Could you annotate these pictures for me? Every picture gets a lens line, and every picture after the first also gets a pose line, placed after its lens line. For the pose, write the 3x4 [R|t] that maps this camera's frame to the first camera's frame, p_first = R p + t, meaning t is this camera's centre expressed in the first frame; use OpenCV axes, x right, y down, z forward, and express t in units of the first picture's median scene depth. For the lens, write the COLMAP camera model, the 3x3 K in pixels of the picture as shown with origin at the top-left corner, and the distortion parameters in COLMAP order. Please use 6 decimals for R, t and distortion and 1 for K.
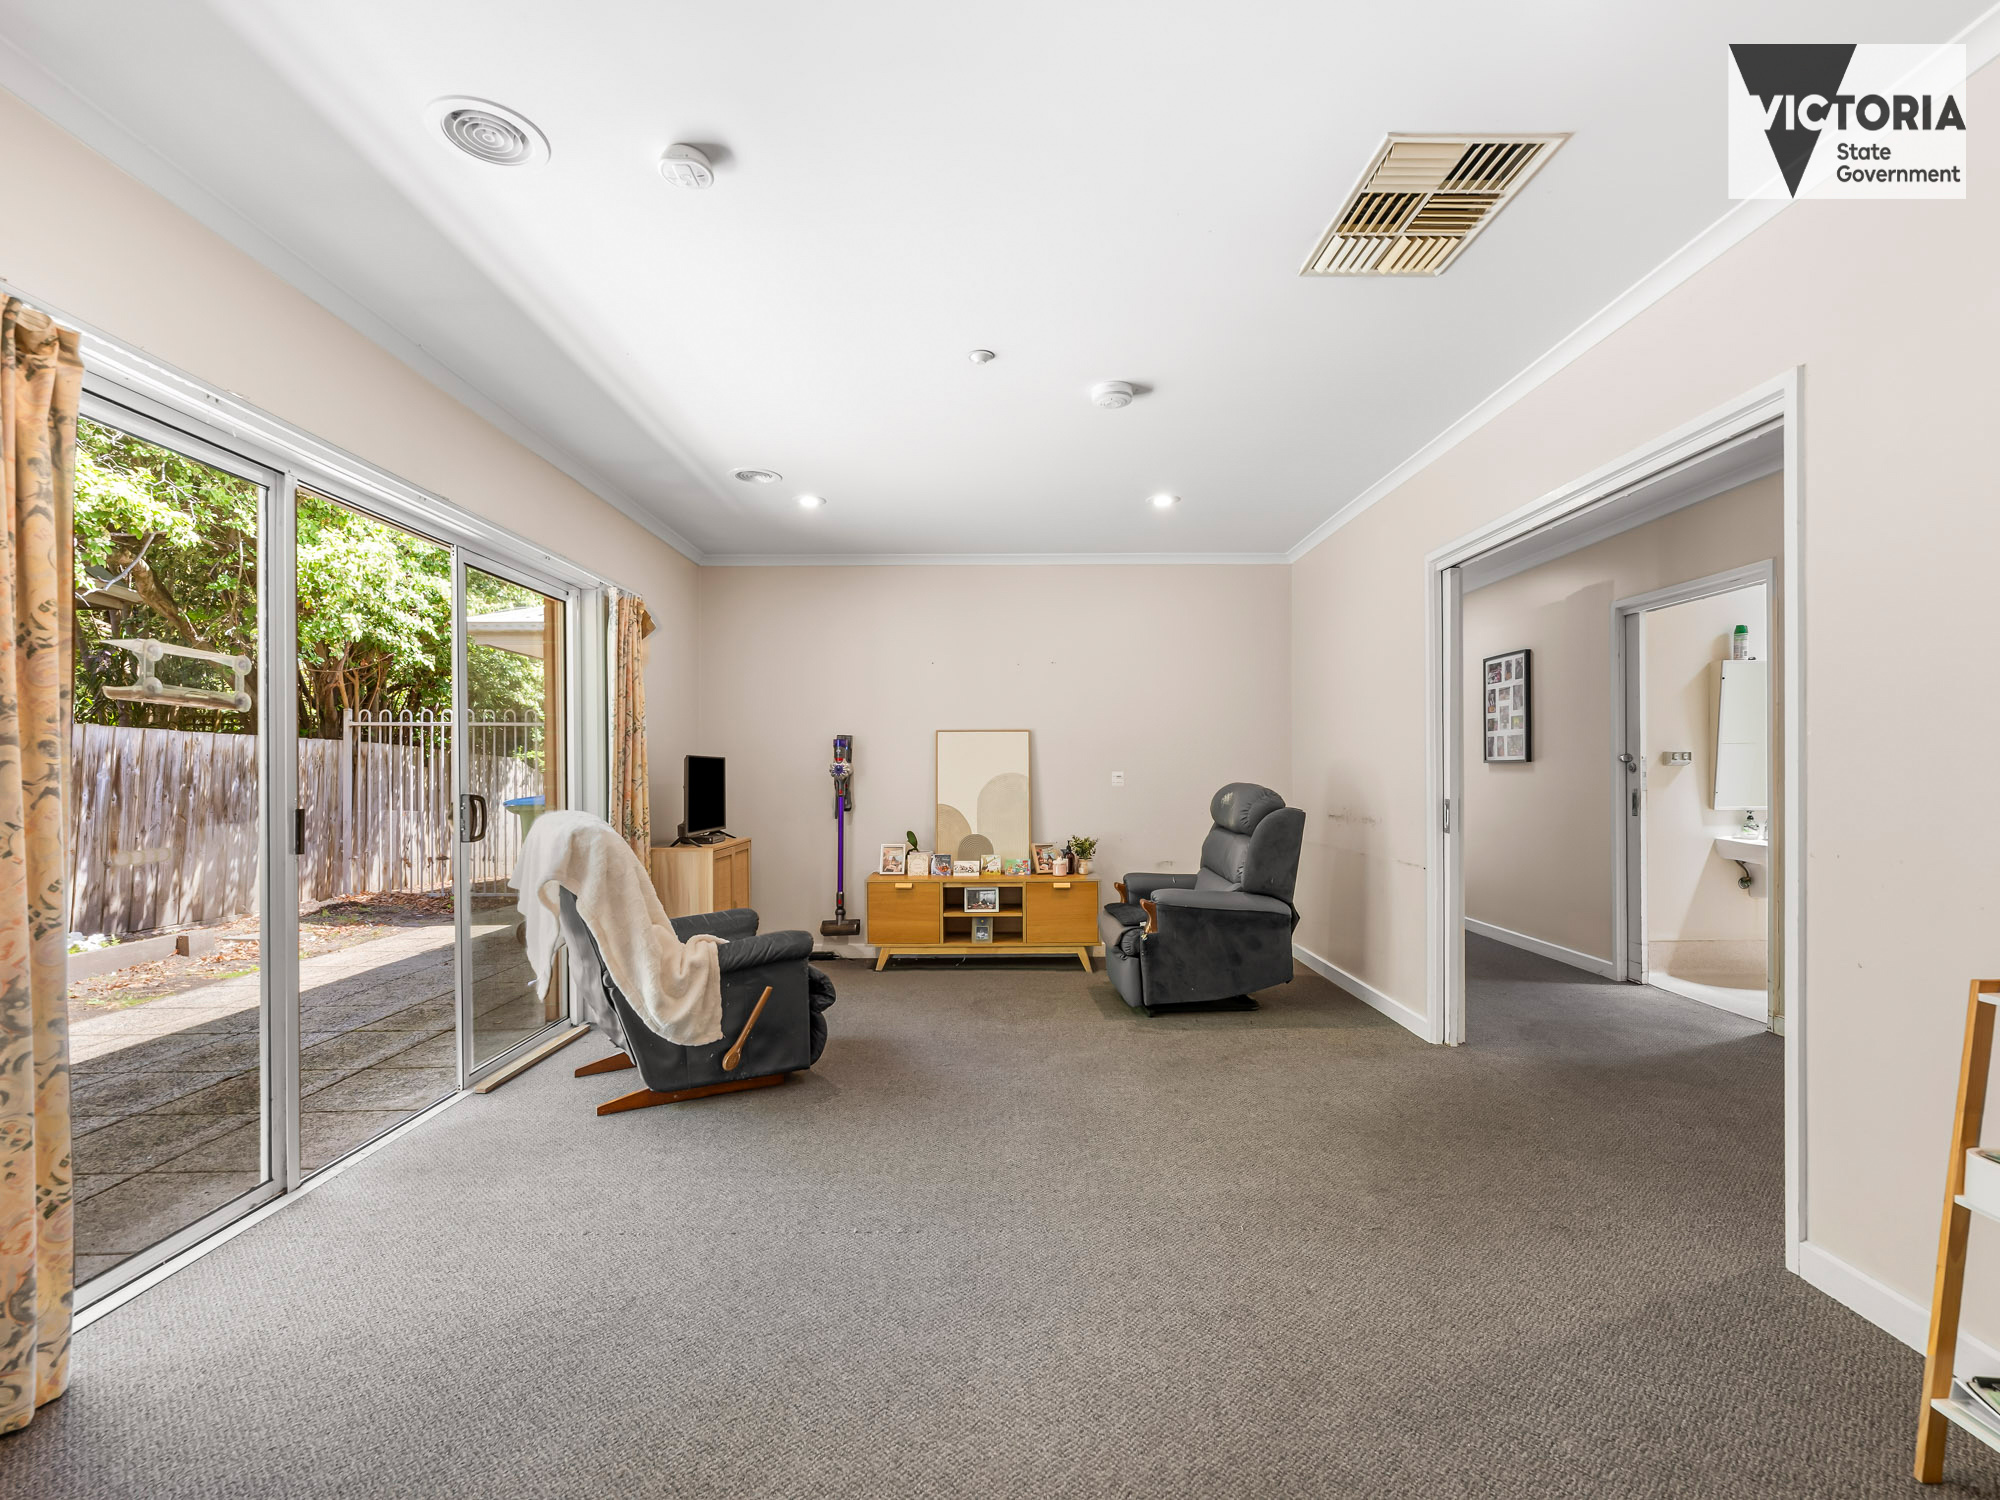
lens RADIAL K [[965.7, 0, 996.3], [0, 965.7, 762.8], [0, 0, 1]] dist [-0.004349, -0.001208]
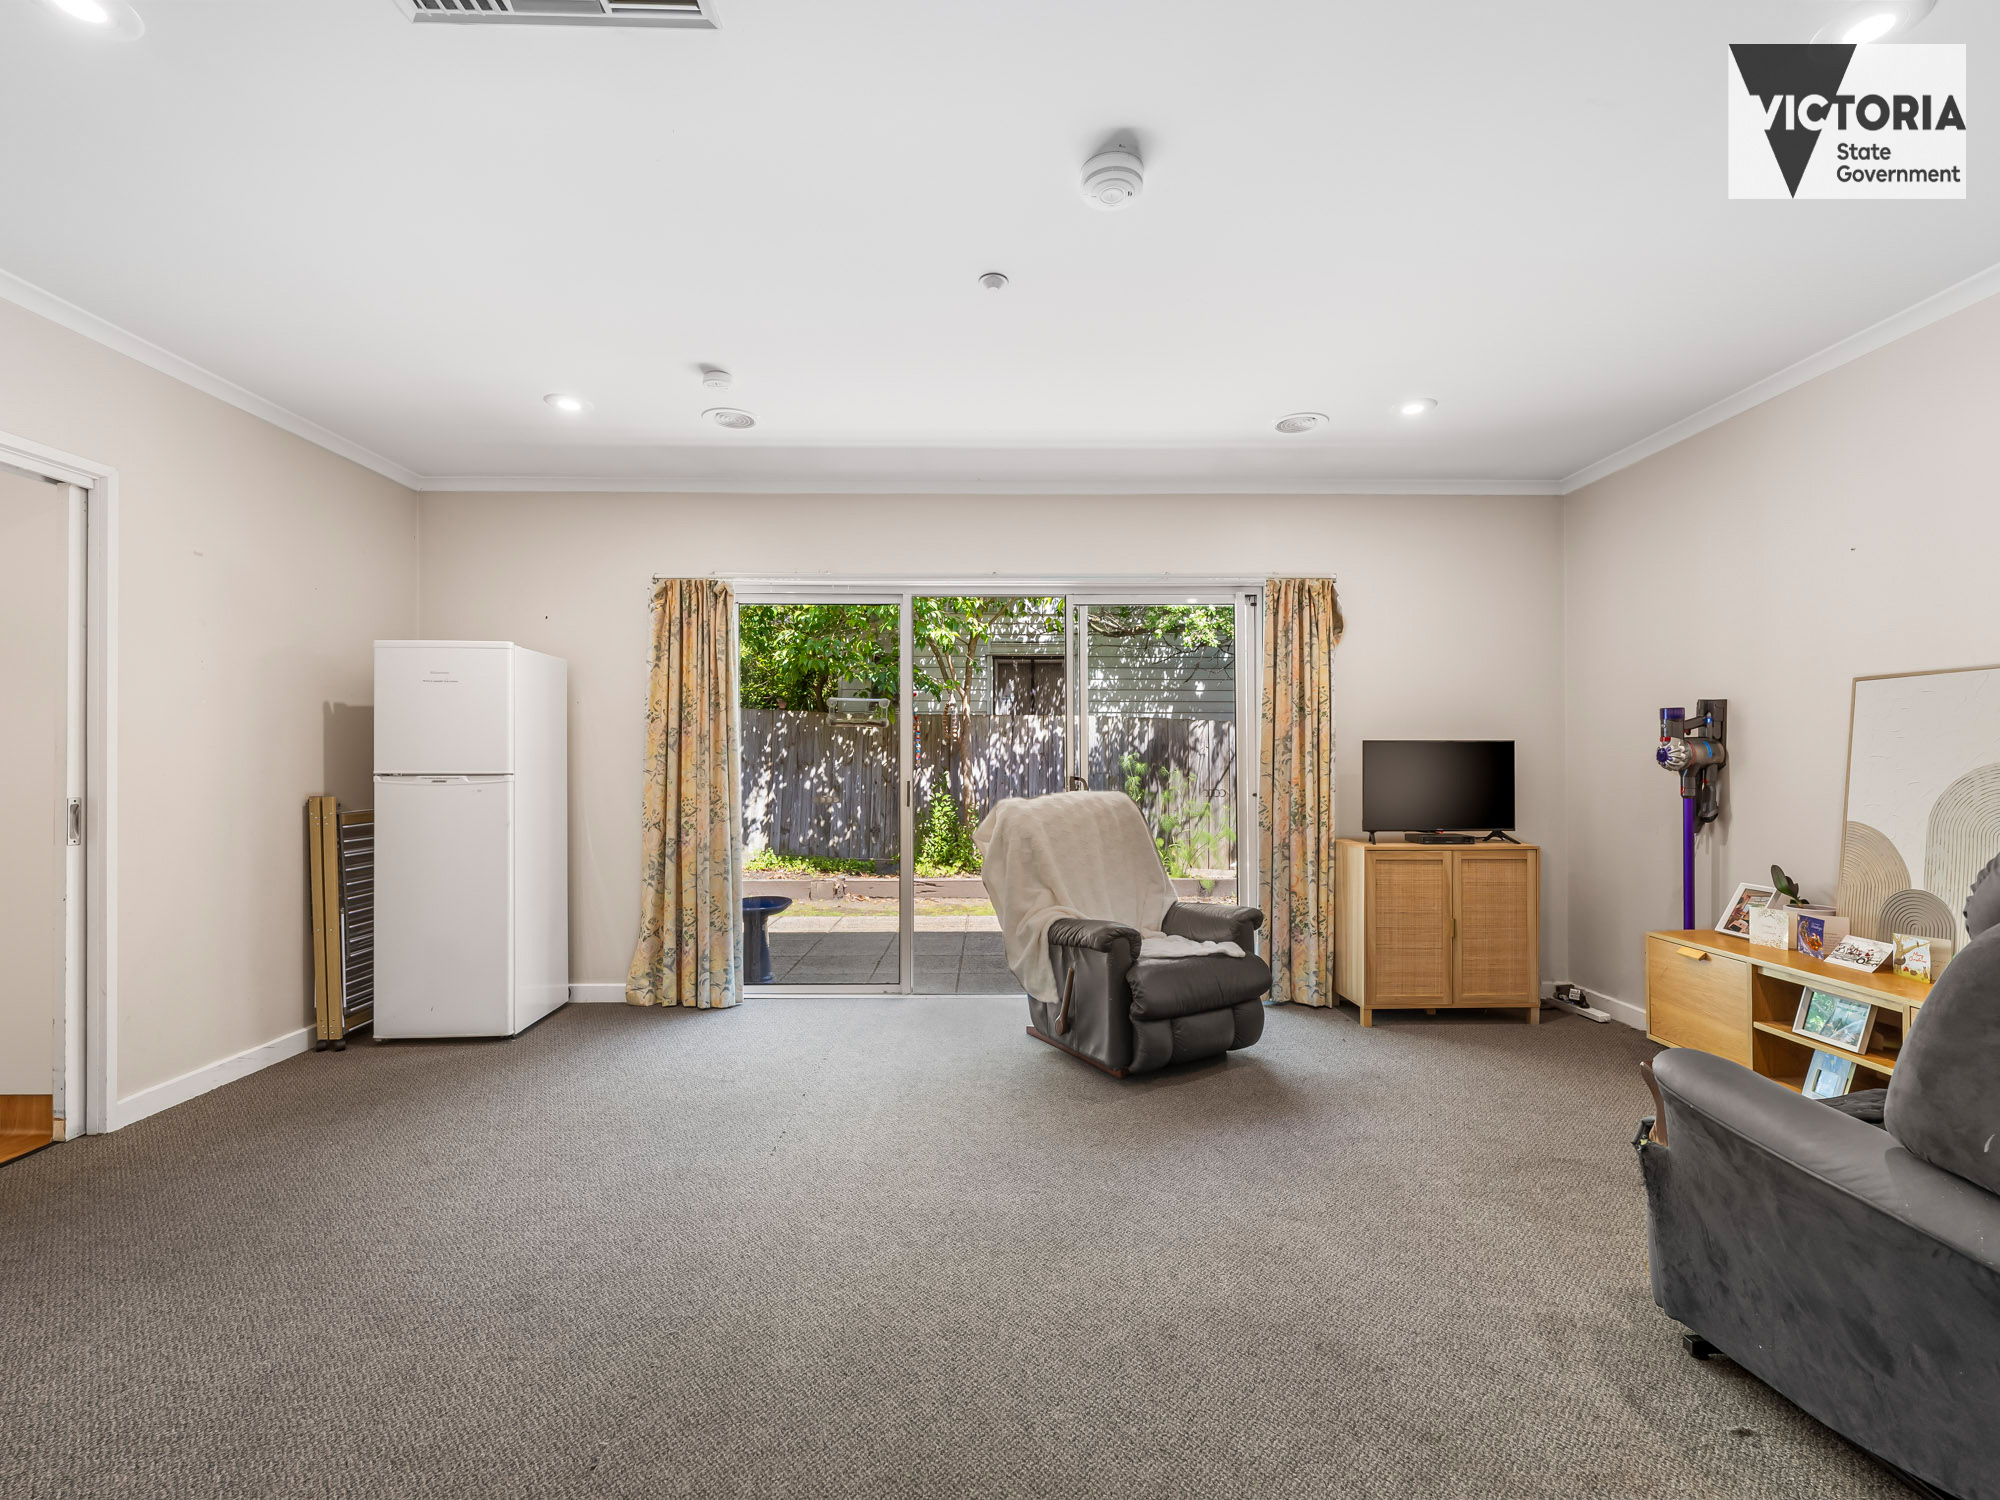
lens RADIAL K [[892.5, 0, 994.8], [0, 892.5, 753.9], [0, 0, 1]] dist [-0.000461, 0.000833]
pose [[-0.019455, -0.002495, -0.999808, 0.544561], [0.014311, 0.999894, -0.002774, 0.001792], [0.999708, -0.014362, -0.019418, 0.703639]]
